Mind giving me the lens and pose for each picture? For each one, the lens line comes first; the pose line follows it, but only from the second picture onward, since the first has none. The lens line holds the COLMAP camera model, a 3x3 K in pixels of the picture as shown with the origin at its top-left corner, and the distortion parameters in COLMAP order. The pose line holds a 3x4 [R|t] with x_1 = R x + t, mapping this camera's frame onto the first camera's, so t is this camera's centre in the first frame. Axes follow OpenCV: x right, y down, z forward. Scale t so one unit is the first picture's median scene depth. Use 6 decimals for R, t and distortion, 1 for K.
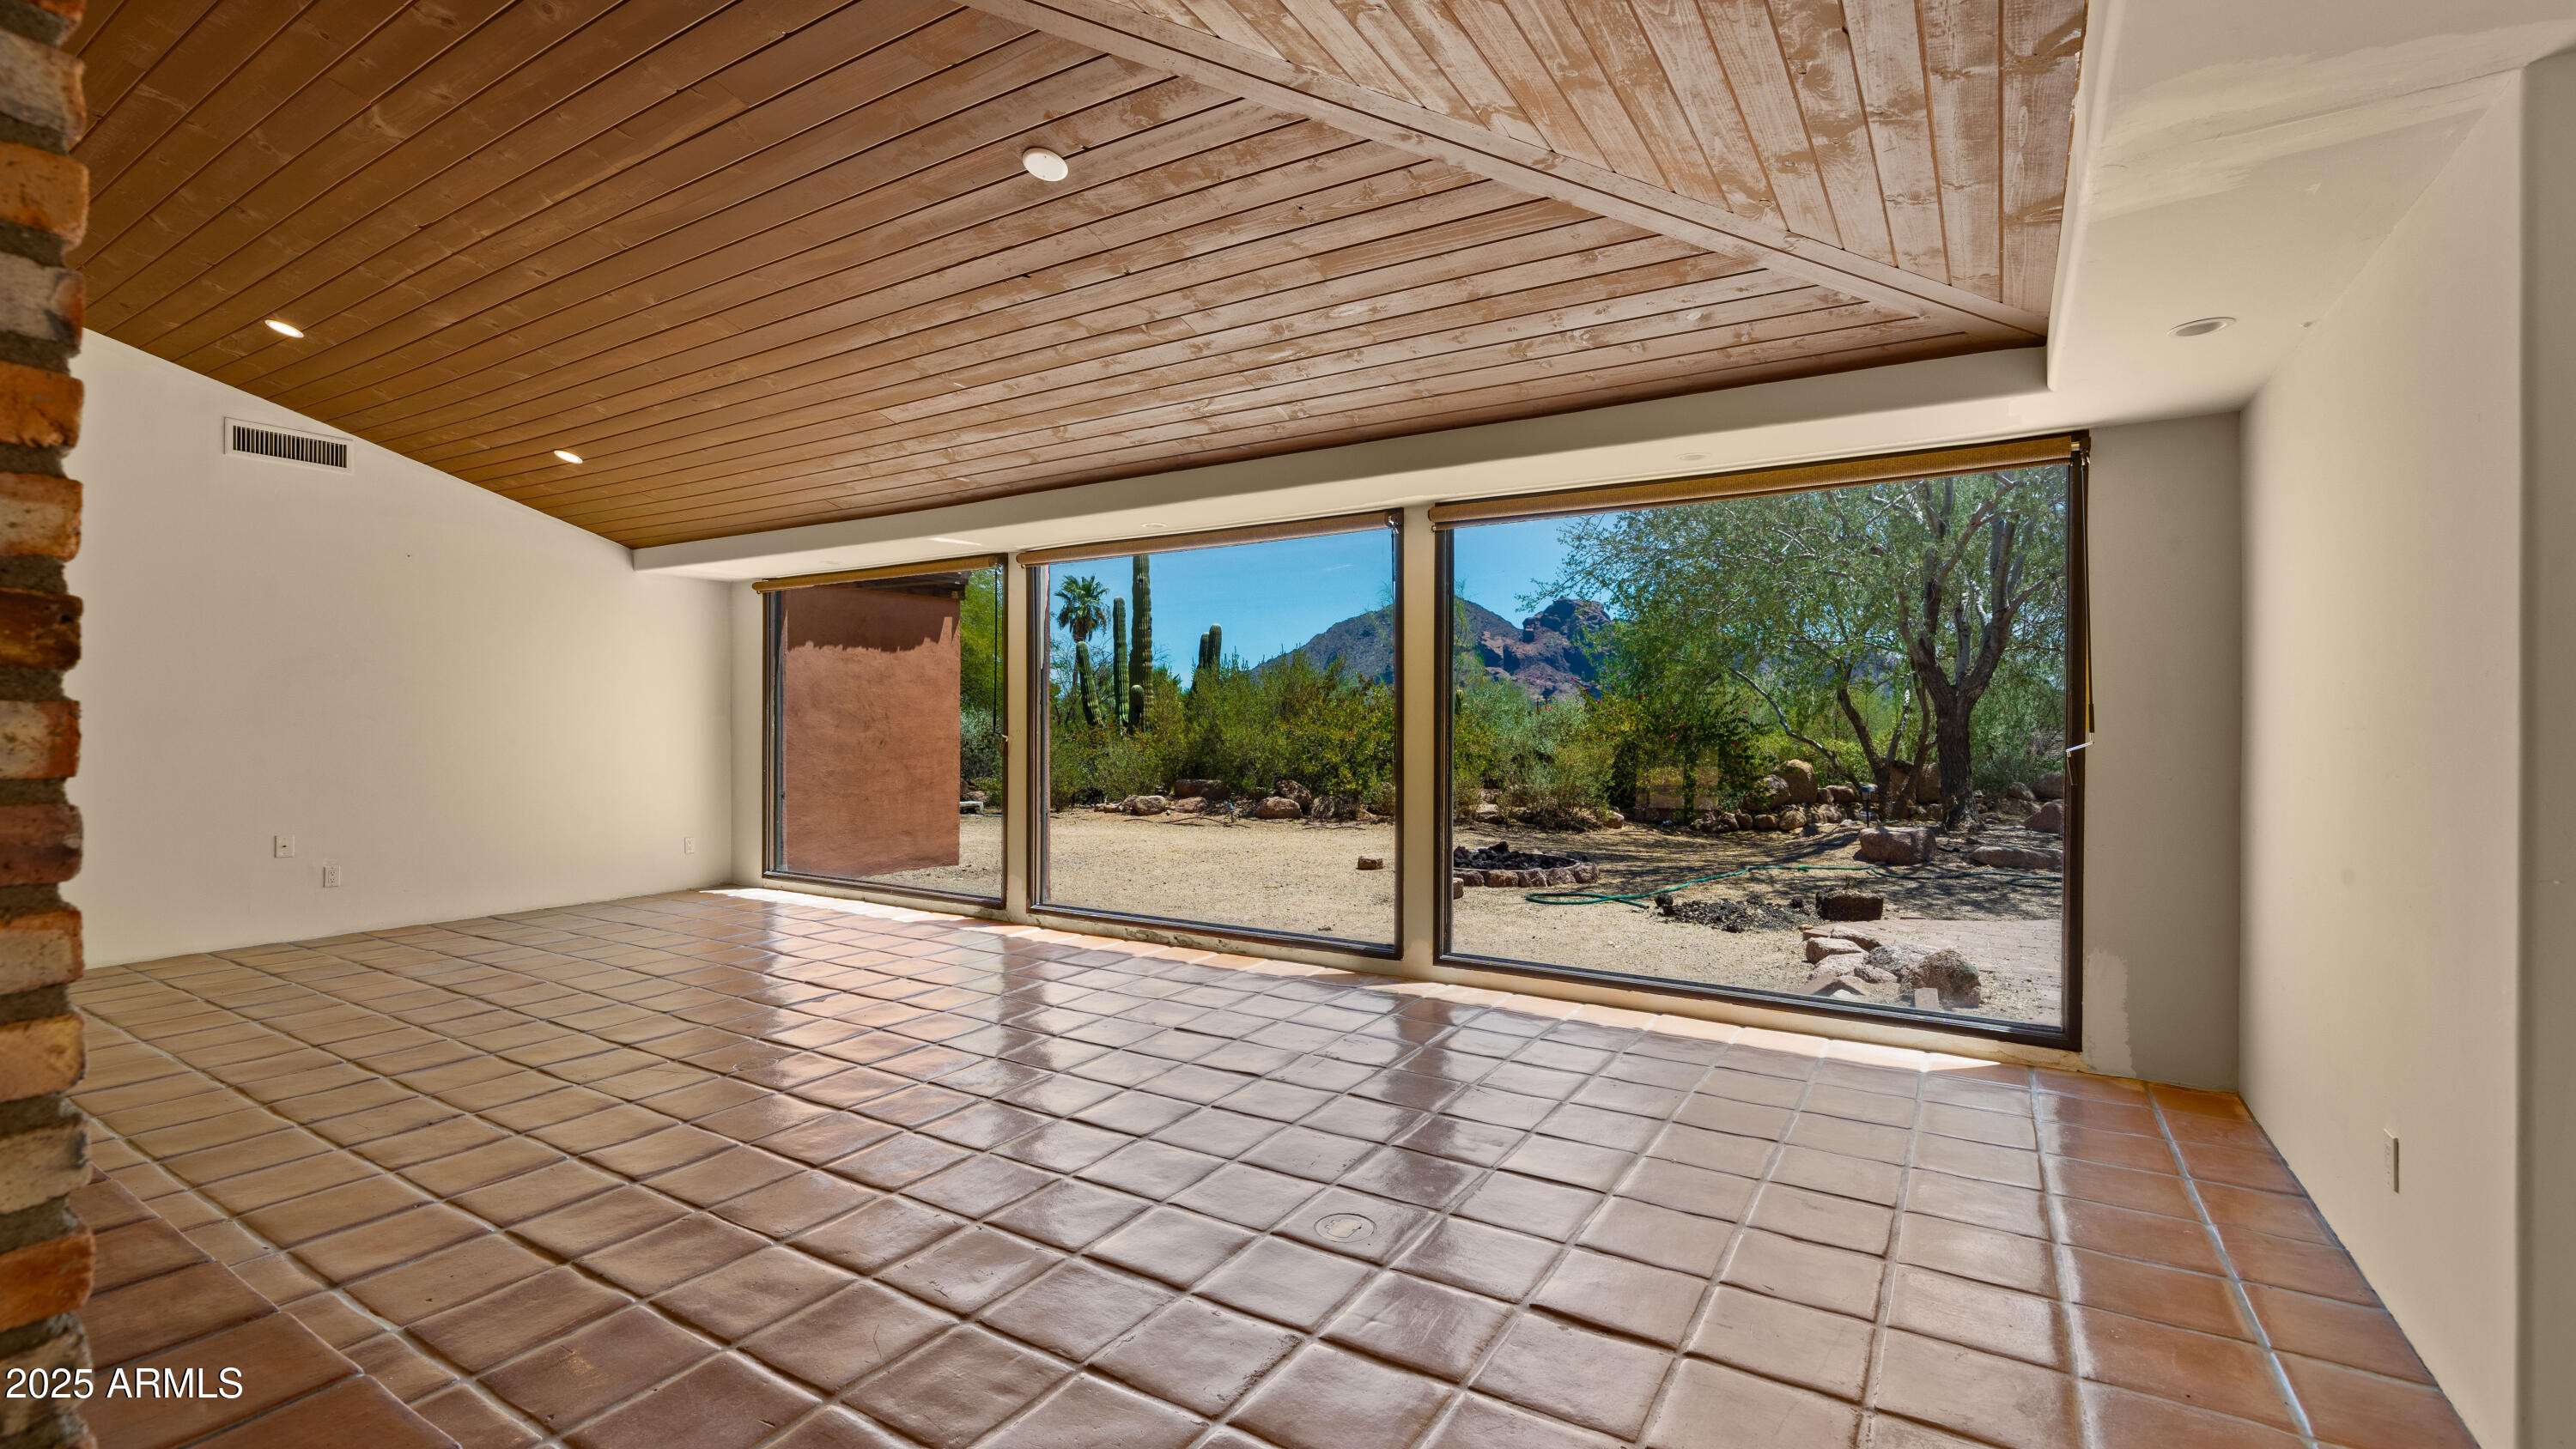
lens RADIAL K [[1106.3, 0, 1286.9], [0, 1106.3, 727.4], [0, 0, 1]] dist [0.002327, 0.000063]
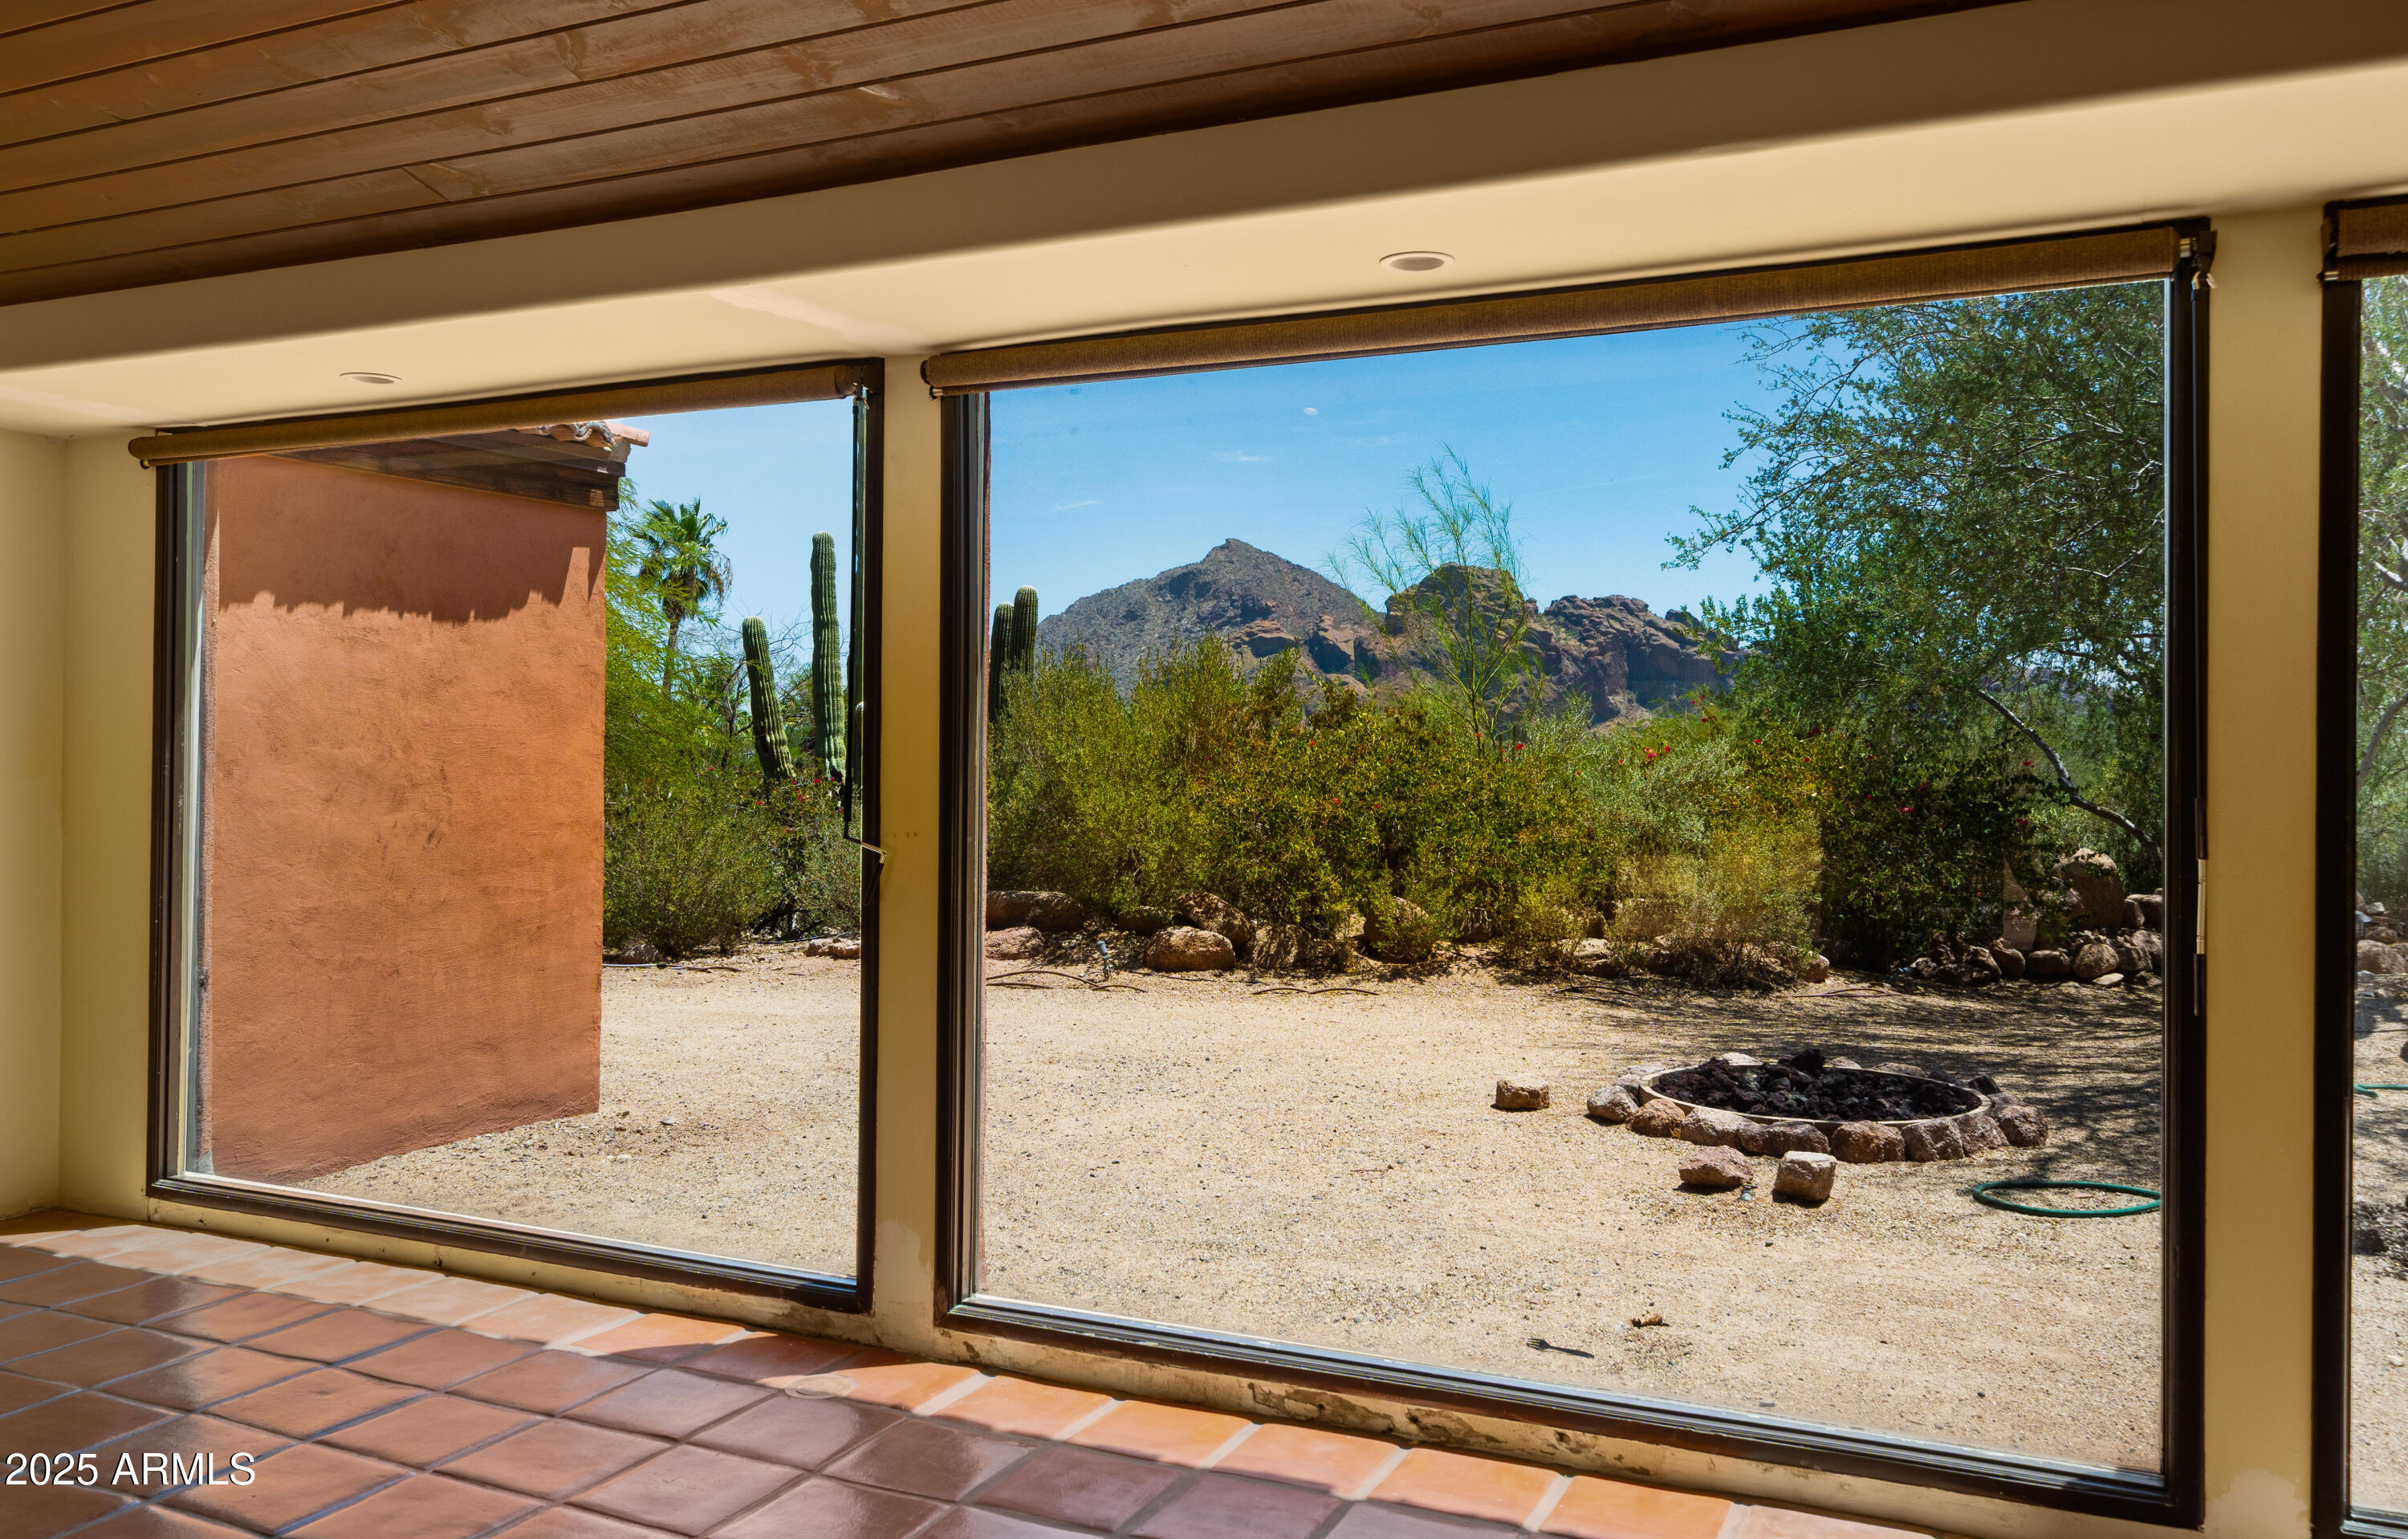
lens RADIAL K [[1804.8, 0, 1214.1], [0, 1804.8, 755.5], [0, 0, 1]] dist [0.003163, -0.003502]
pose [[0.991785, 0.007110, 0.127720, -0.110428], [-0.006160, 0.999950, -0.007828, -0.009836], [-0.127769, 0.006977, 0.991779, 0.192872]]
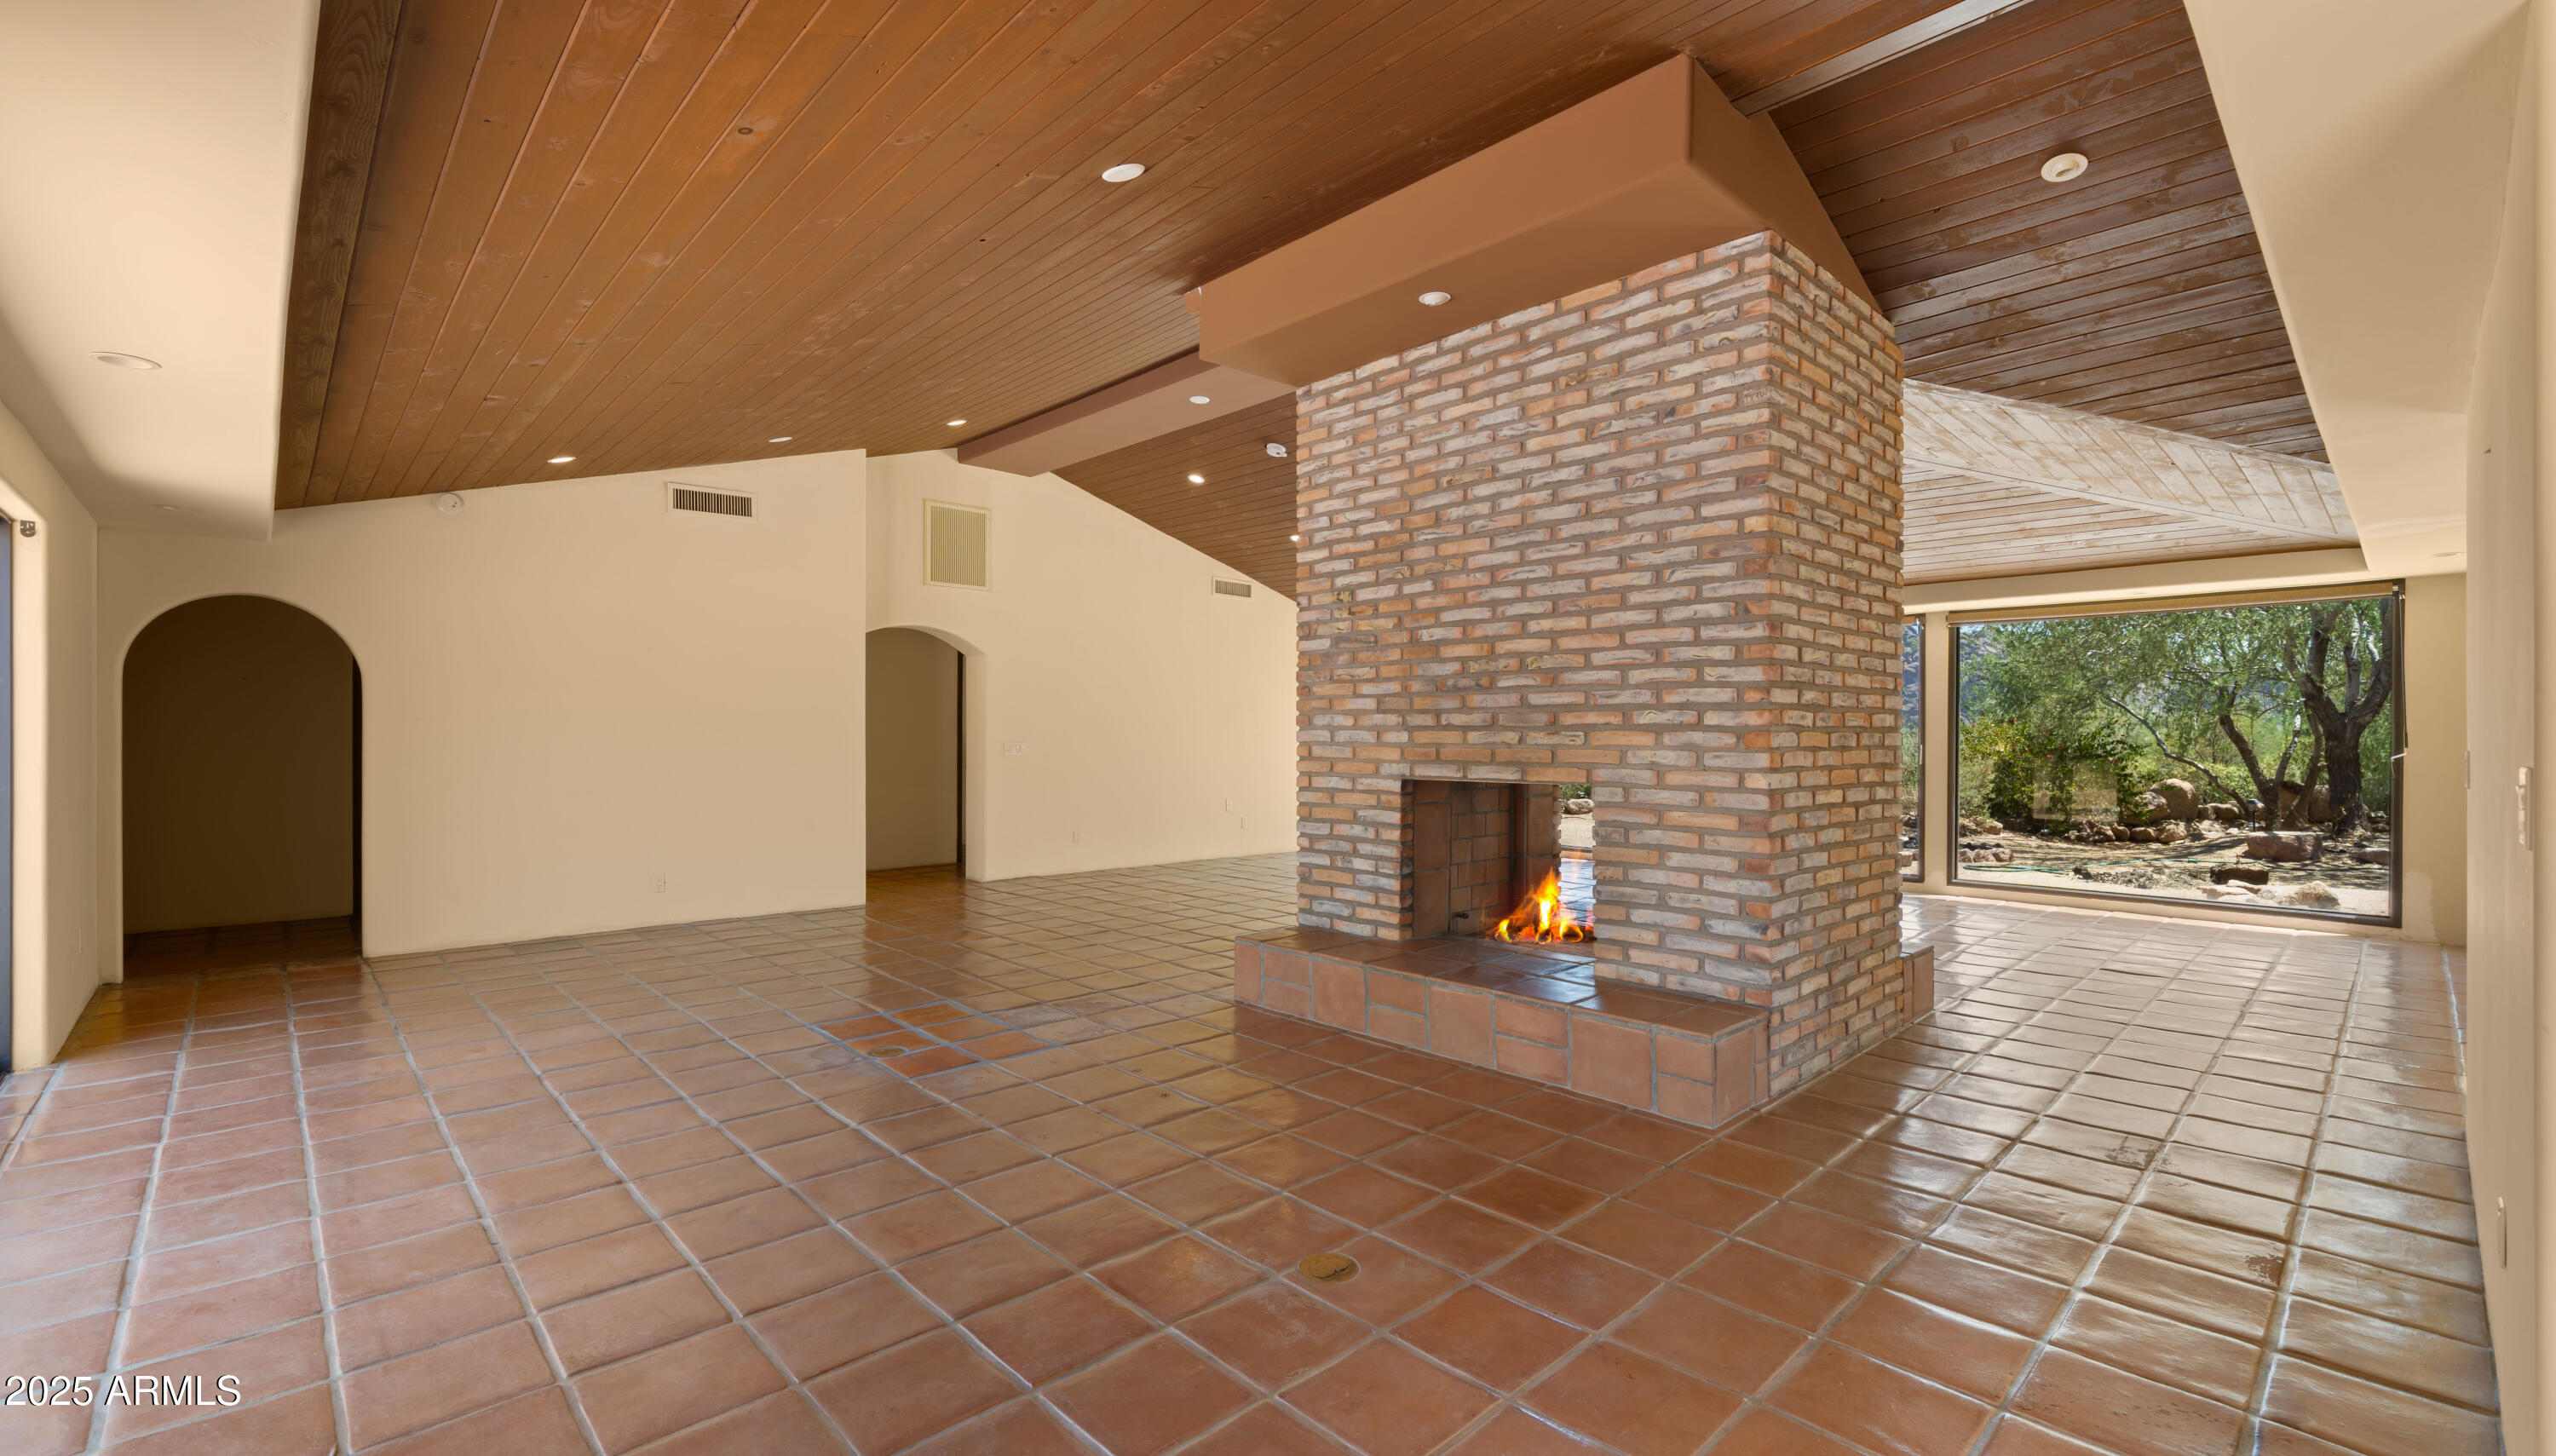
lens RADIAL K [[1073.7, 0, 1268.2], [0, 1073.7, 731.7], [0, 0, 1]] dist [-0.002300, 0.000029]
pose [[0.966509, 0.004005, -0.256602, -0.165570], [-0.007723, 0.999879, -0.013480, 0.004219], [0.256517, 0.015010, 0.966423, -0.311685]]
